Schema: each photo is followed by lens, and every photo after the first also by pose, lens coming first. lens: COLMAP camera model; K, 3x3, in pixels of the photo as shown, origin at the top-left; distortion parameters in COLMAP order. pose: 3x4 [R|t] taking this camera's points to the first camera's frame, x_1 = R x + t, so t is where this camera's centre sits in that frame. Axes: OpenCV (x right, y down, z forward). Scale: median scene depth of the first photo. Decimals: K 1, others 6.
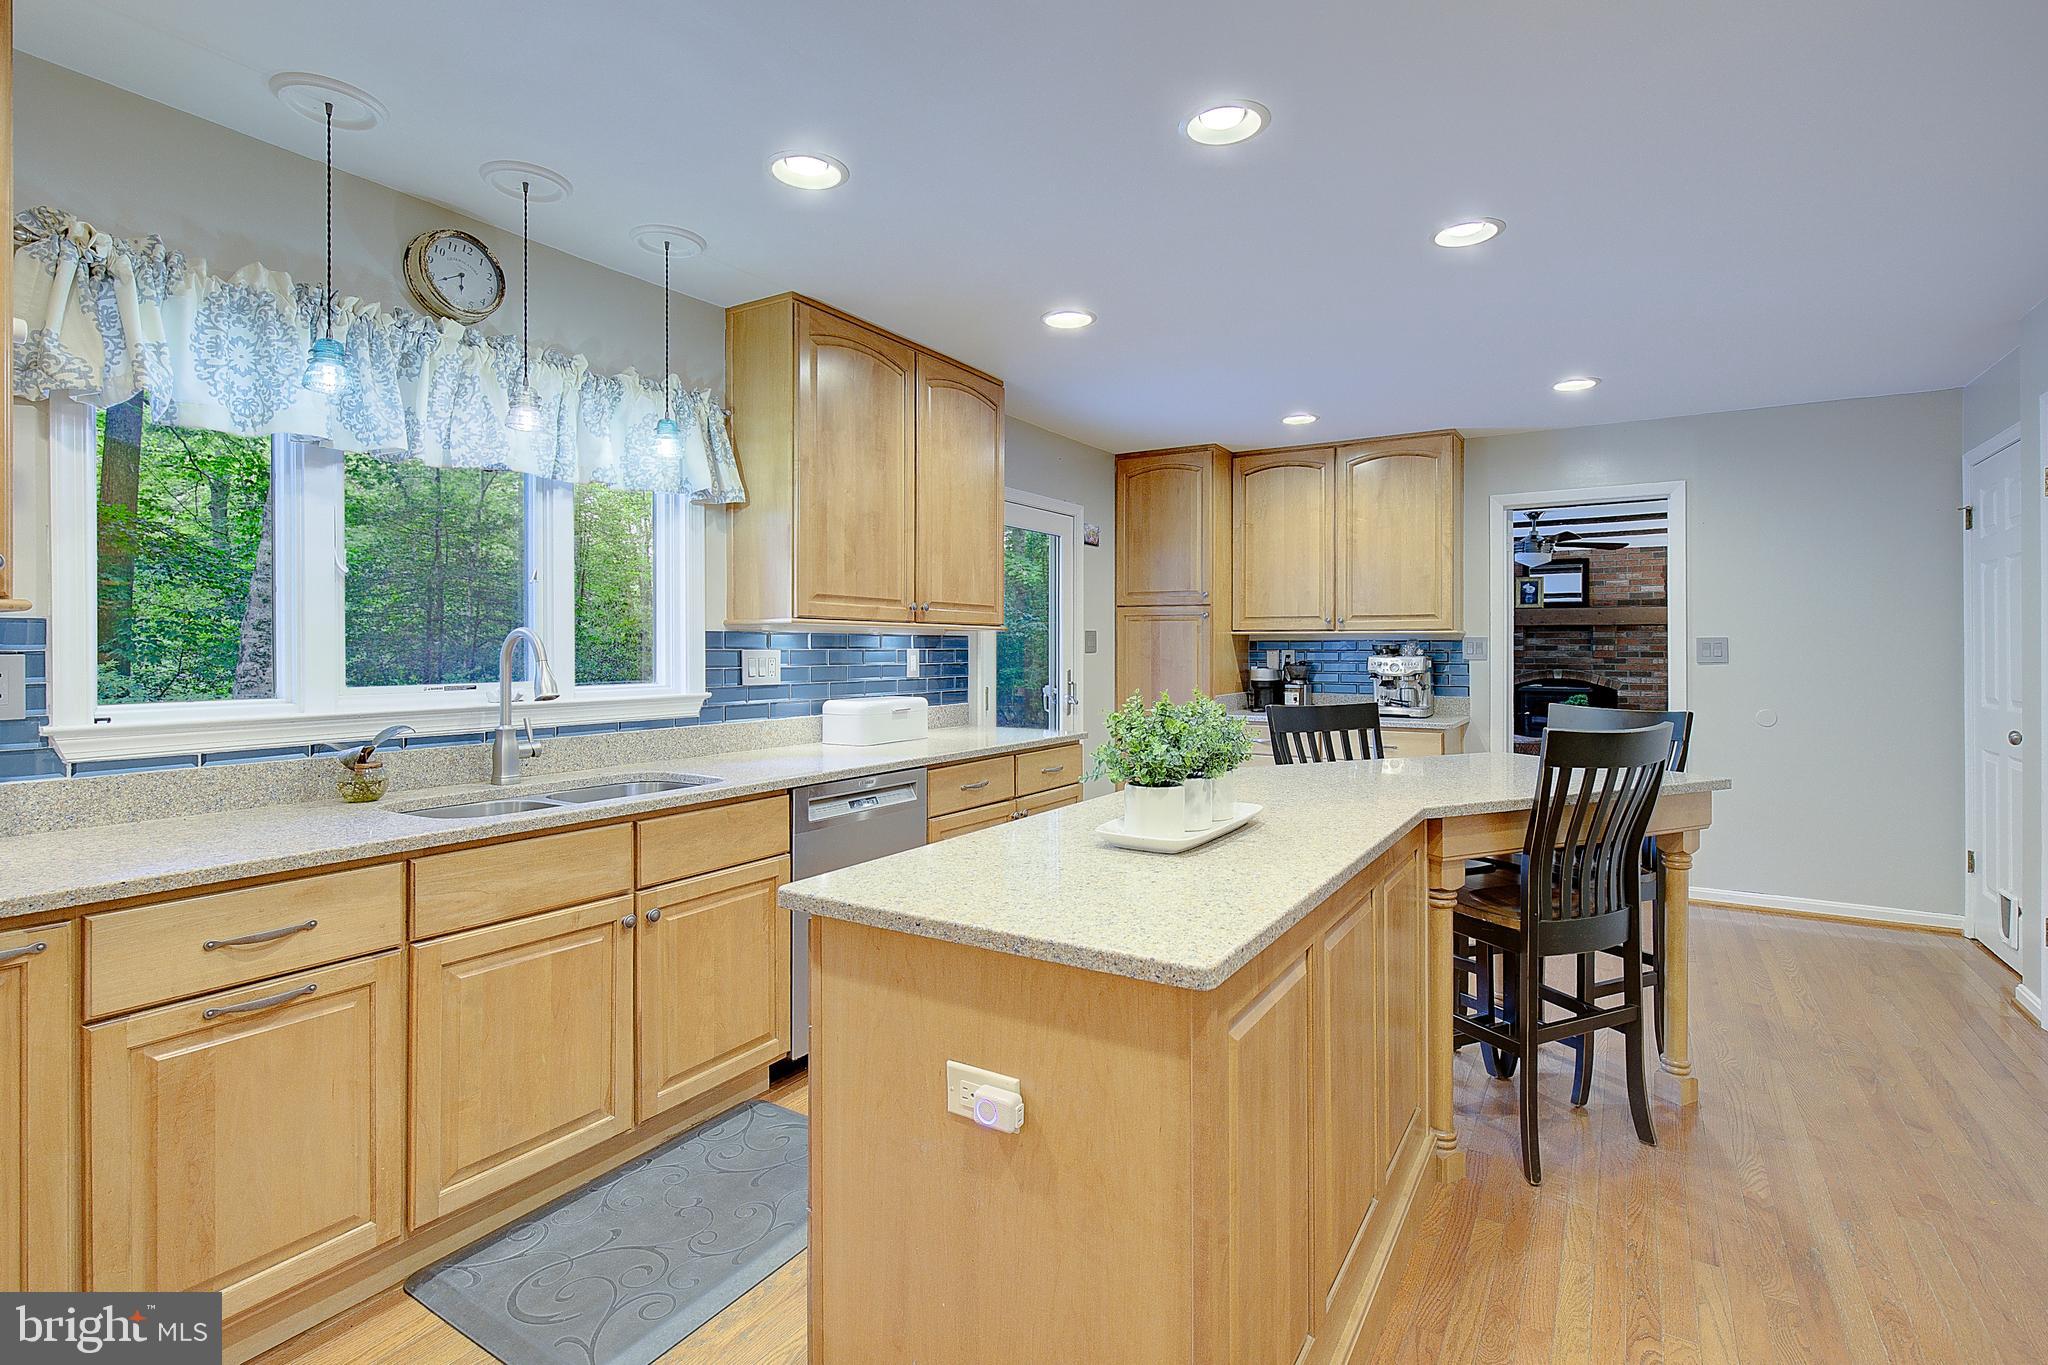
lens RADIAL K [[945.4, 0, 1037.4], [0, 945.4, 649.0], [0, 0, 1]] dist [-0.001814, 0.000601]
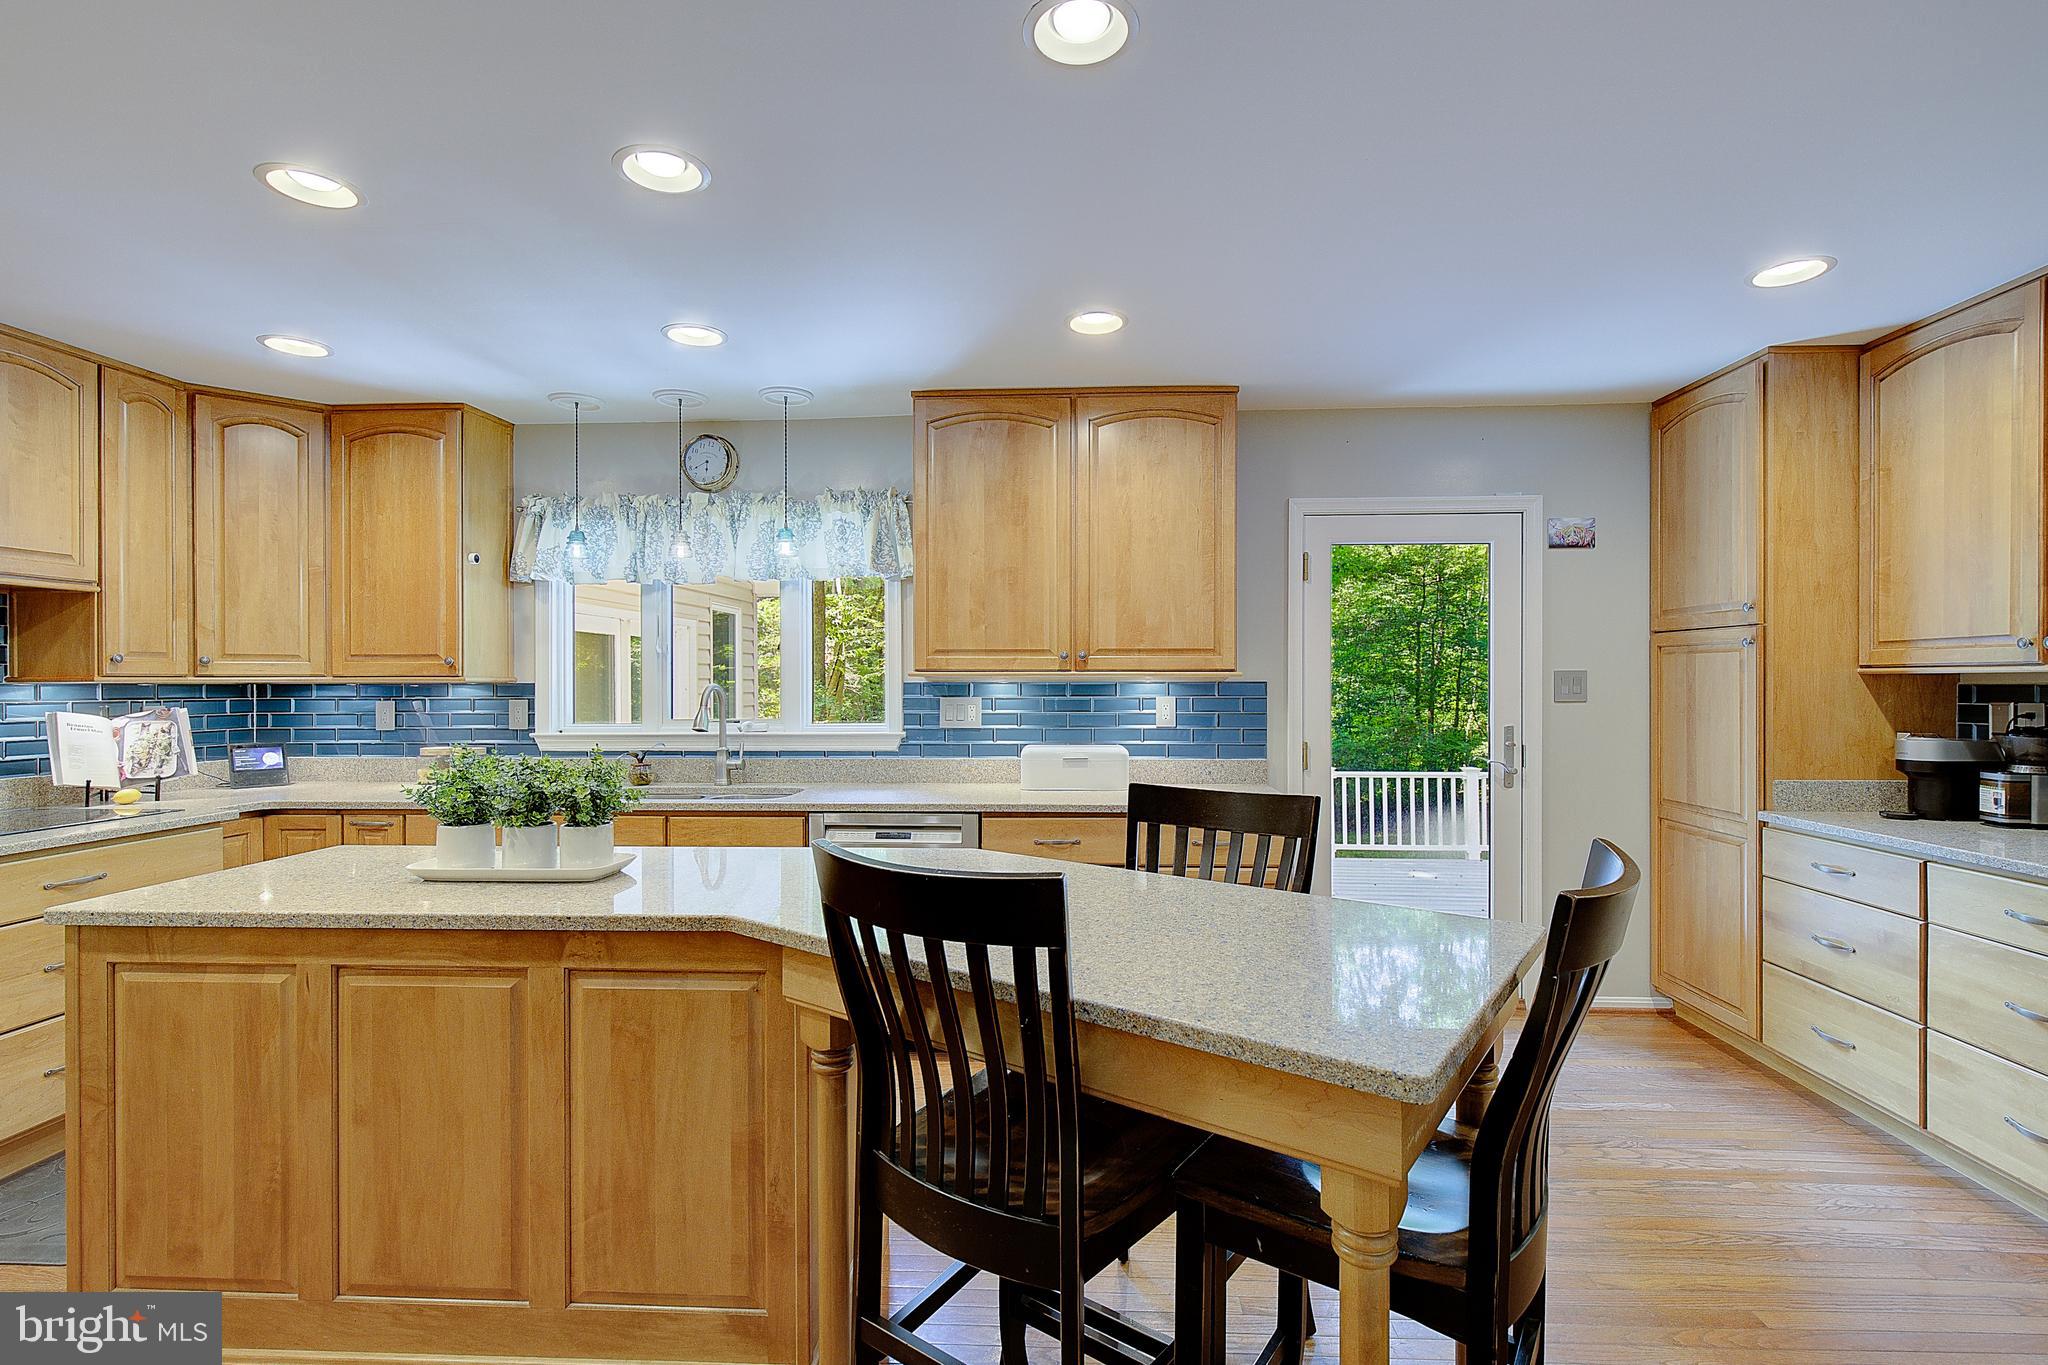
lens RADIAL K [[945.4, 0, 1043.1], [0, 945.4, 684.7], [0, 0, 1]] dist [-0.001814, 0.000601]
pose [[0.487736, 0.002638, -0.872987, 0.488039], [0.001578, 0.999991, 0.003903, -0.012392], [0.872990, -0.003282, 0.487728, 0.333266]]
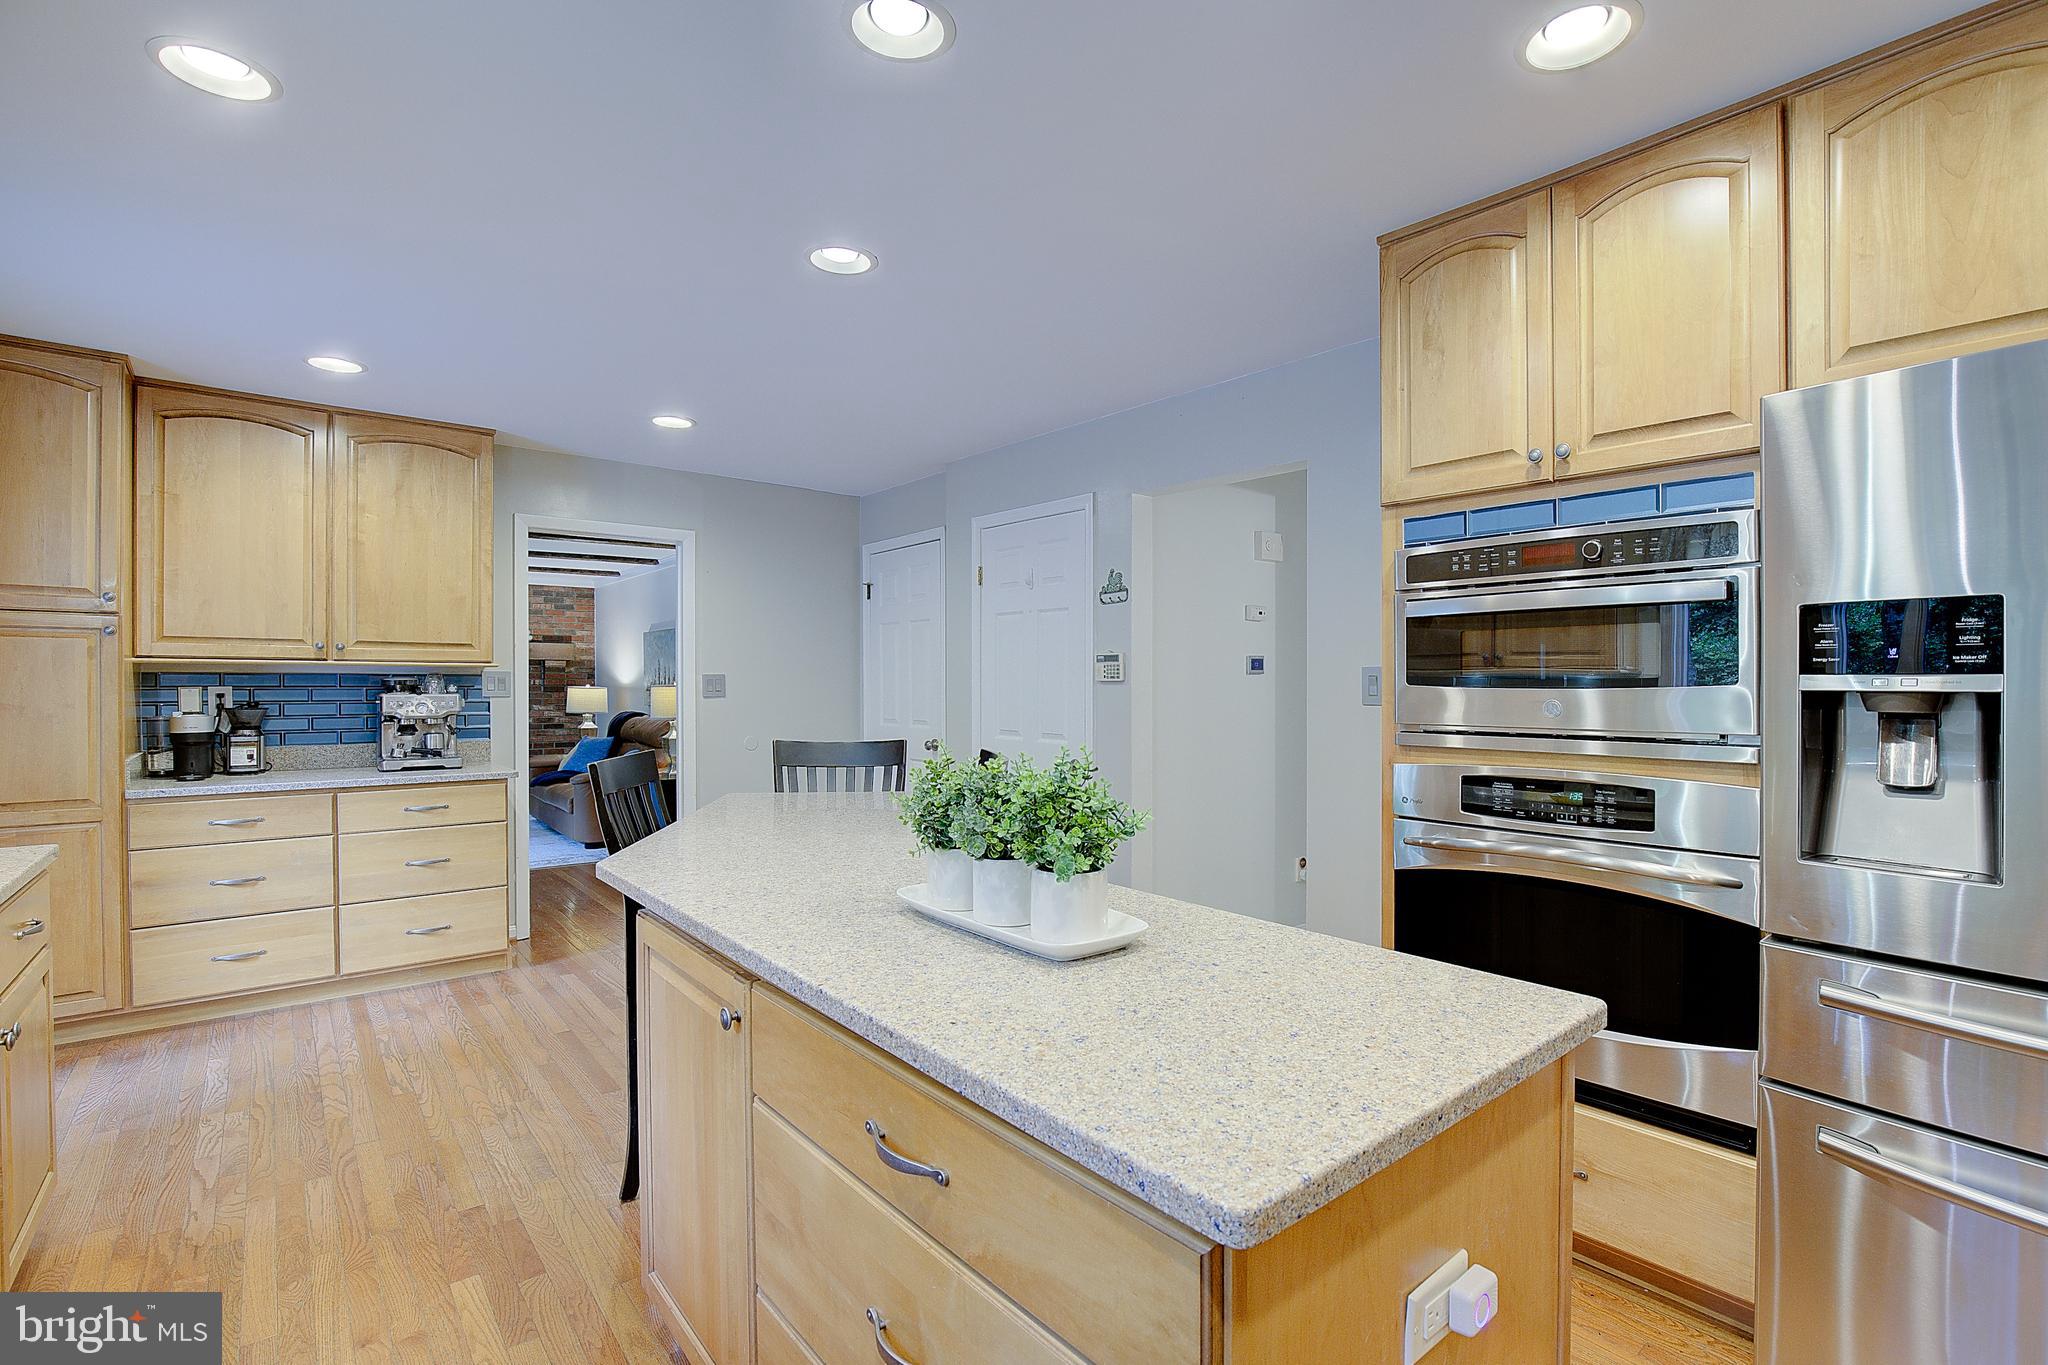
lens RADIAL K [[945.4, 0, 1014.8], [0, 945.4, 700.3], [0, 0, 1]] dist [-0.001814, 0.000601]
pose [[0.340538, -0.017230, 0.940073, -0.200901], [-0.001984, 0.999817, 0.019044, -0.003504], [-0.940229, -0.008351, 0.340442, 0.243501]]
